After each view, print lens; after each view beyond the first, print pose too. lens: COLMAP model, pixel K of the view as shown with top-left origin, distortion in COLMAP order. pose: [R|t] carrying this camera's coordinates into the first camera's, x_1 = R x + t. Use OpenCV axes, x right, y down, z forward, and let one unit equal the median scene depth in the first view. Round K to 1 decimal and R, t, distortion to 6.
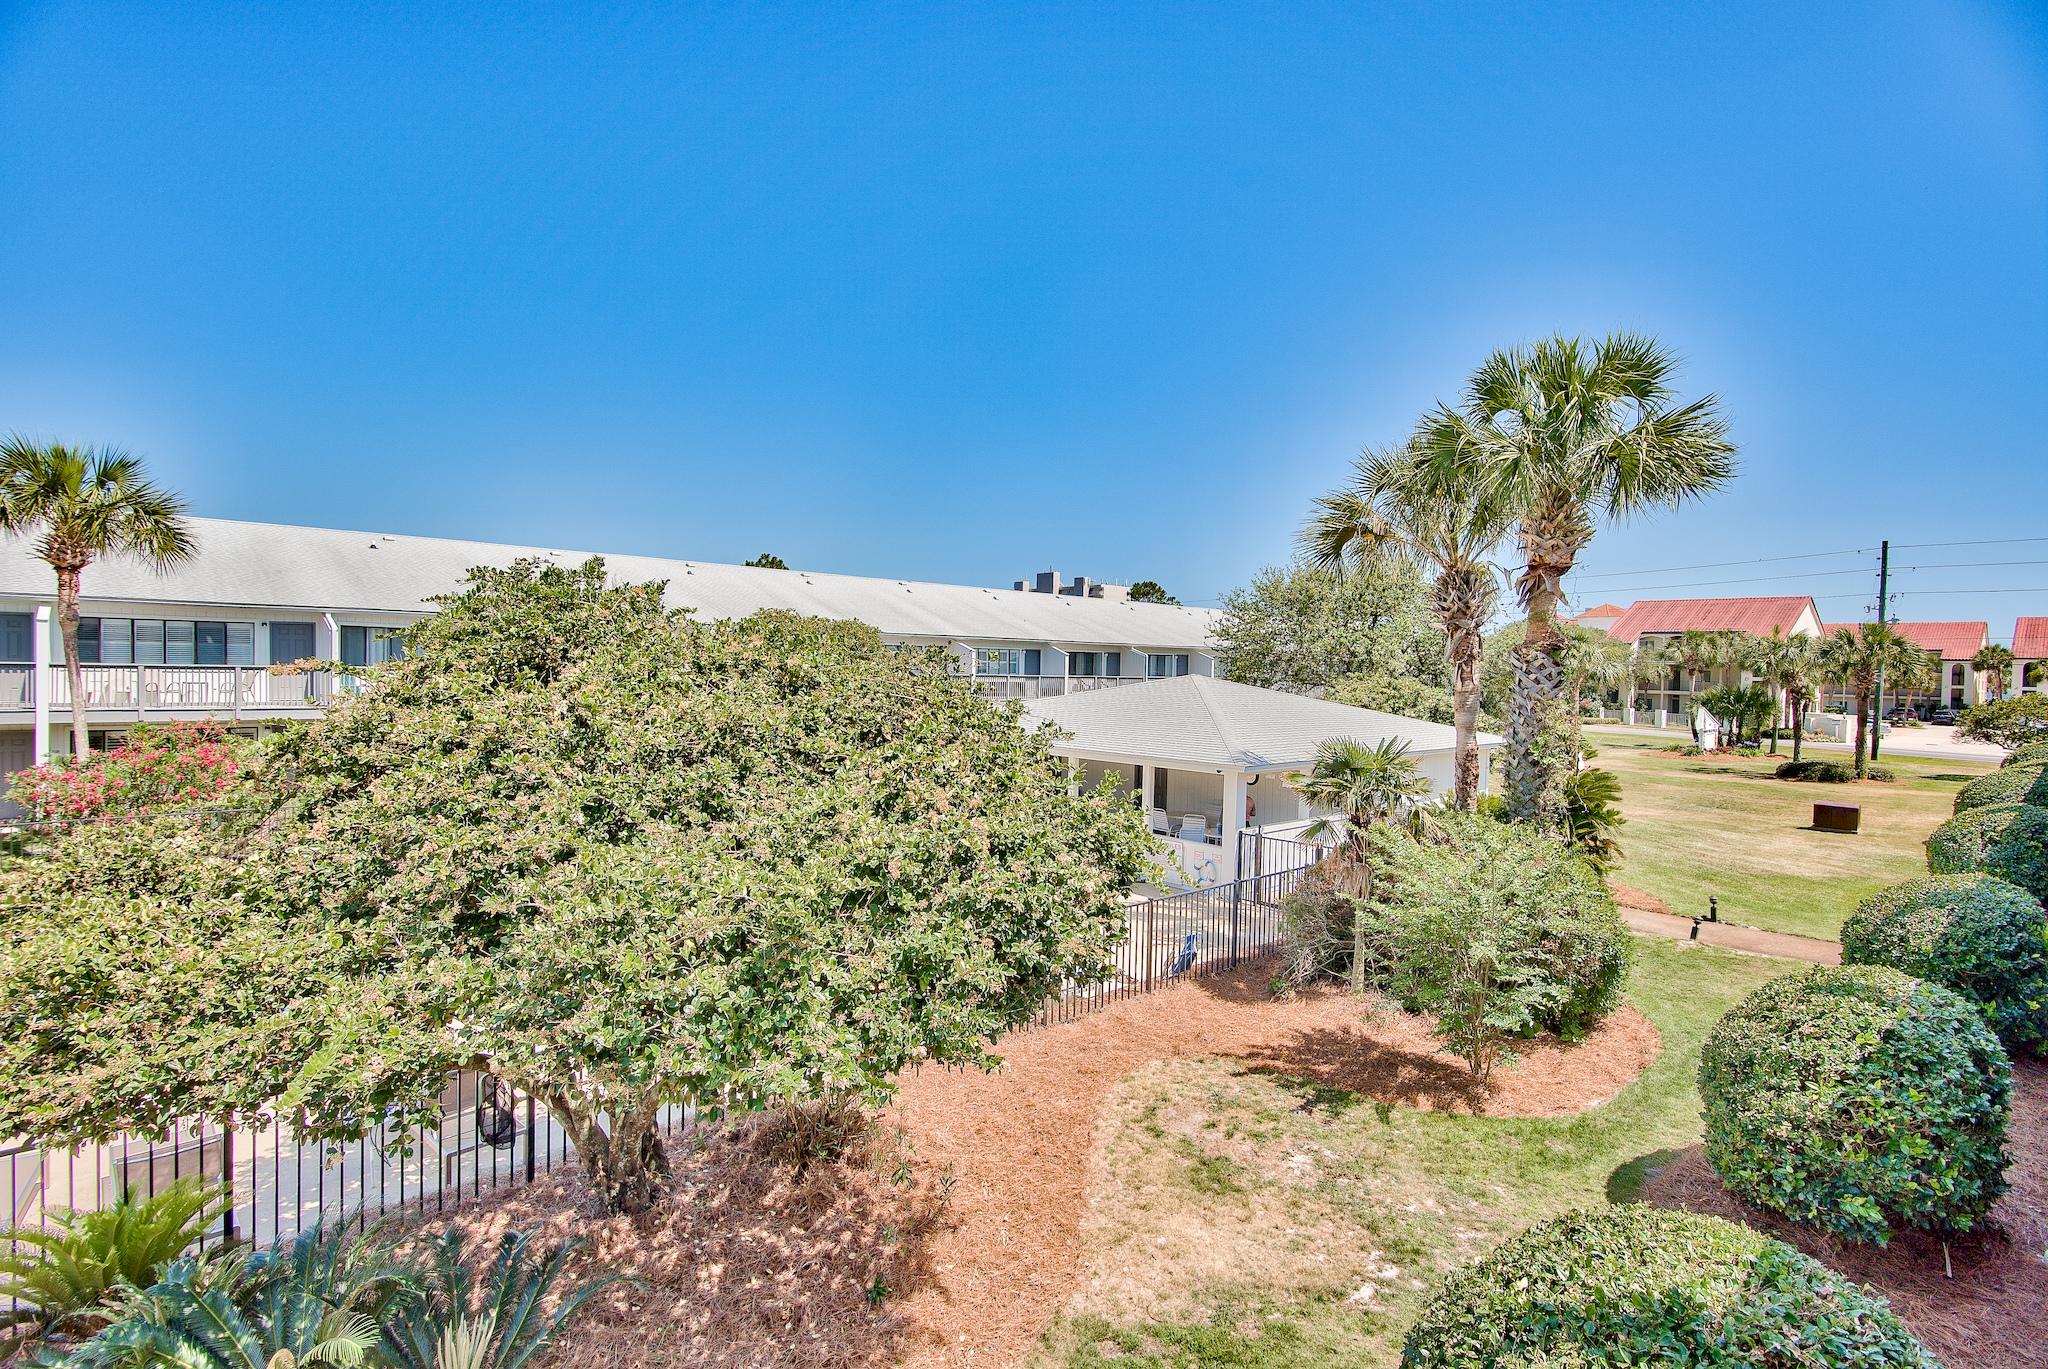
lens RADIAL K [[924.8, 0, 1025.5], [0, 924.8, 712.4], [0, 0, 1]] dist [0.001439, -0.000806]
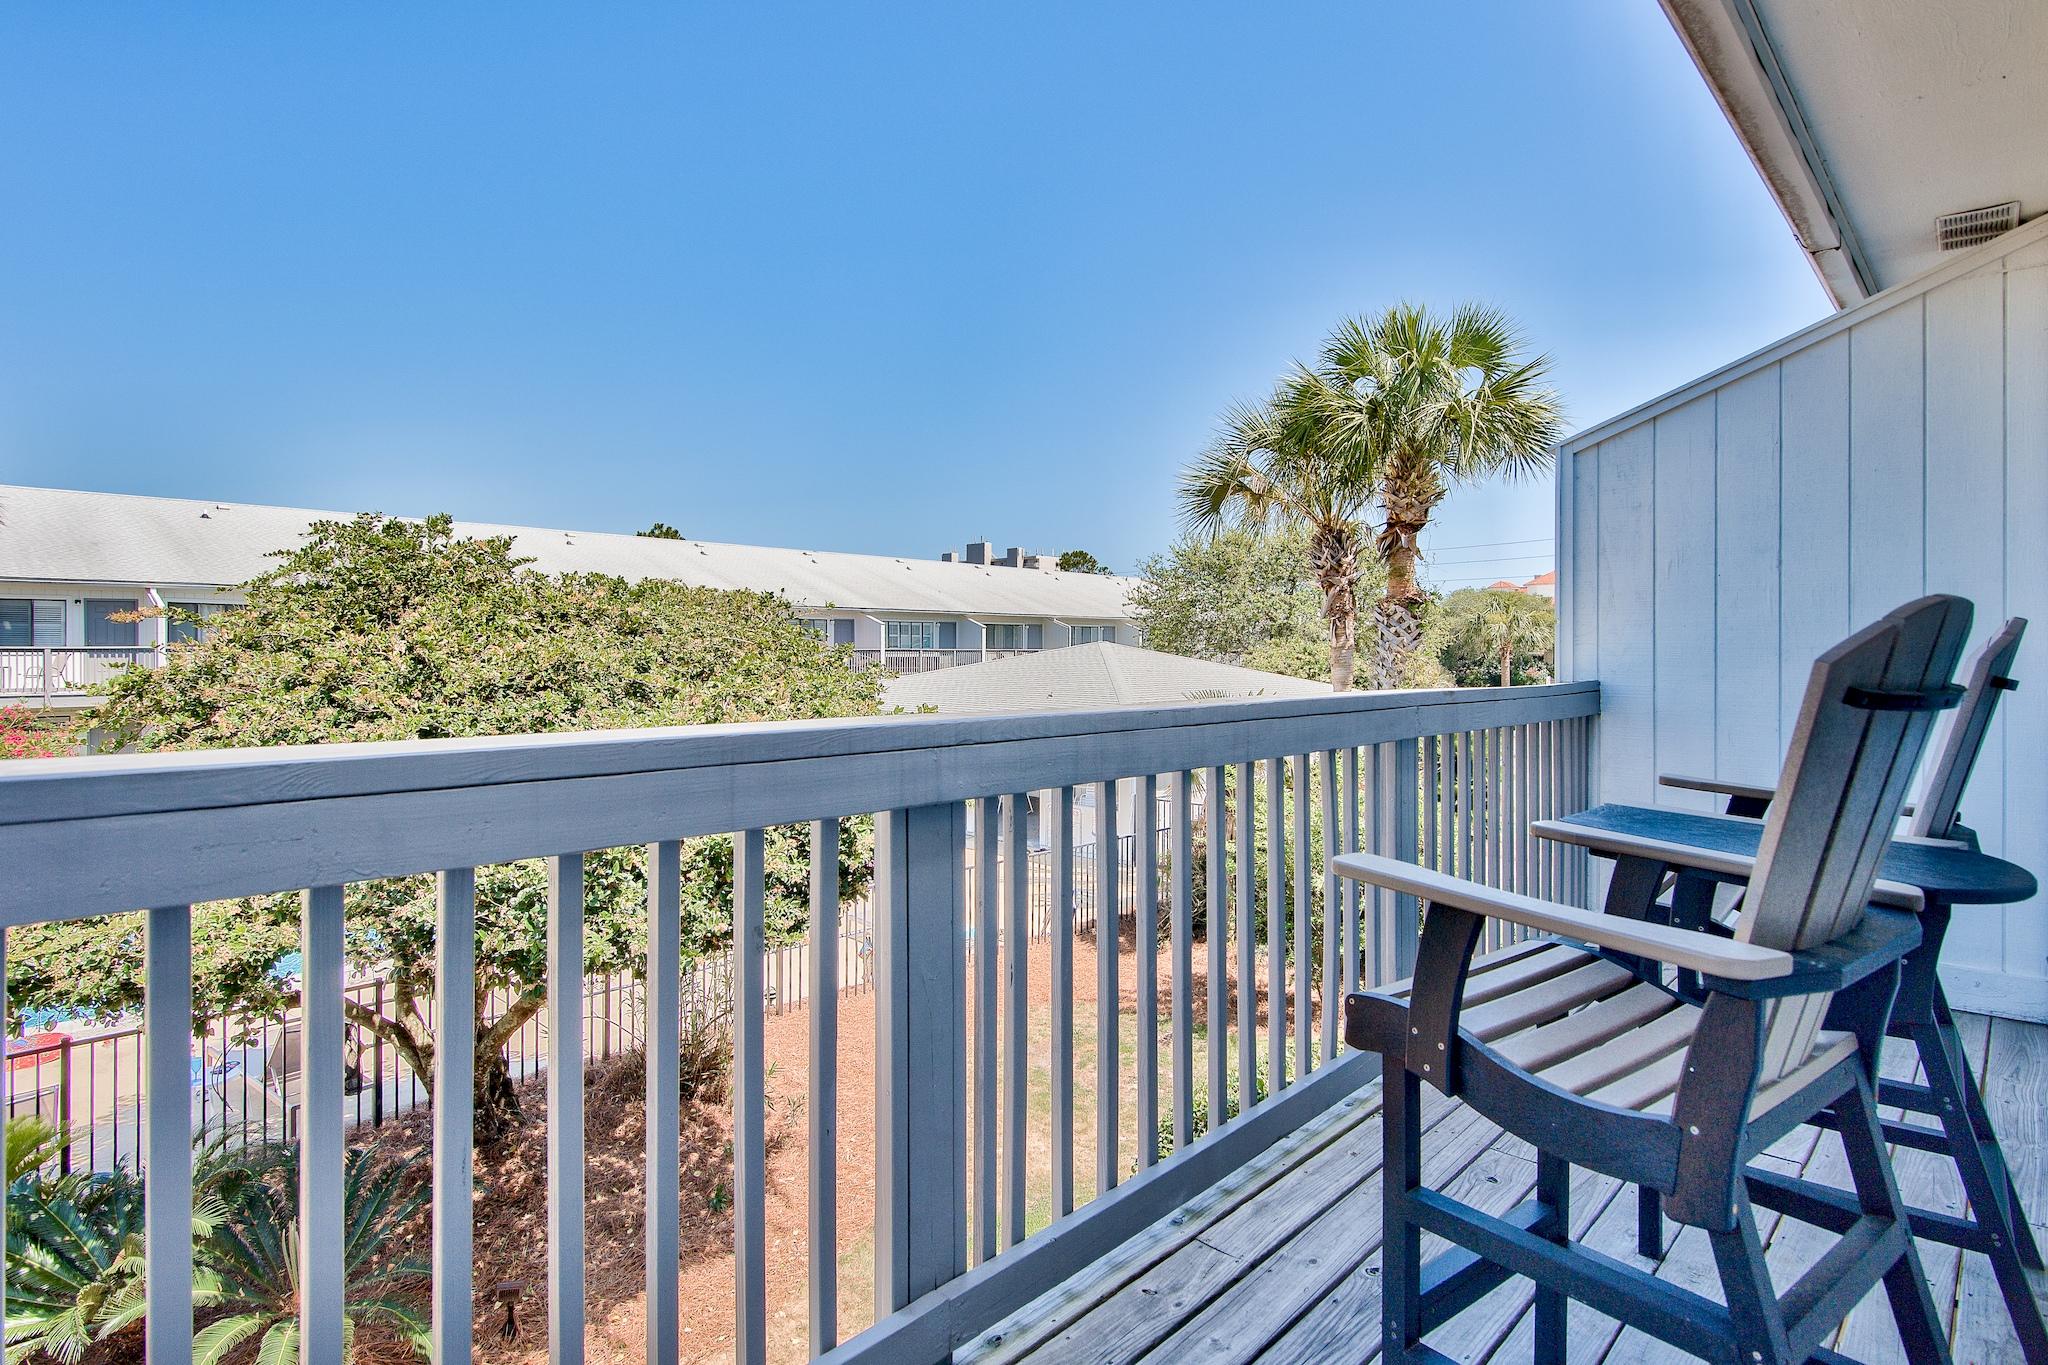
lens RADIAL K [[995.2, 0, 1026.0], [0, 995.2, 669.2], [0, 0, 1]] dist [-0.000672, -0.000044]
pose [[0.996870, -0.017584, 0.077072, 0.106862], [0.019322, 0.999574, -0.021872, 0.046433], [-0.076655, 0.023292, 0.996786, -0.167971]]
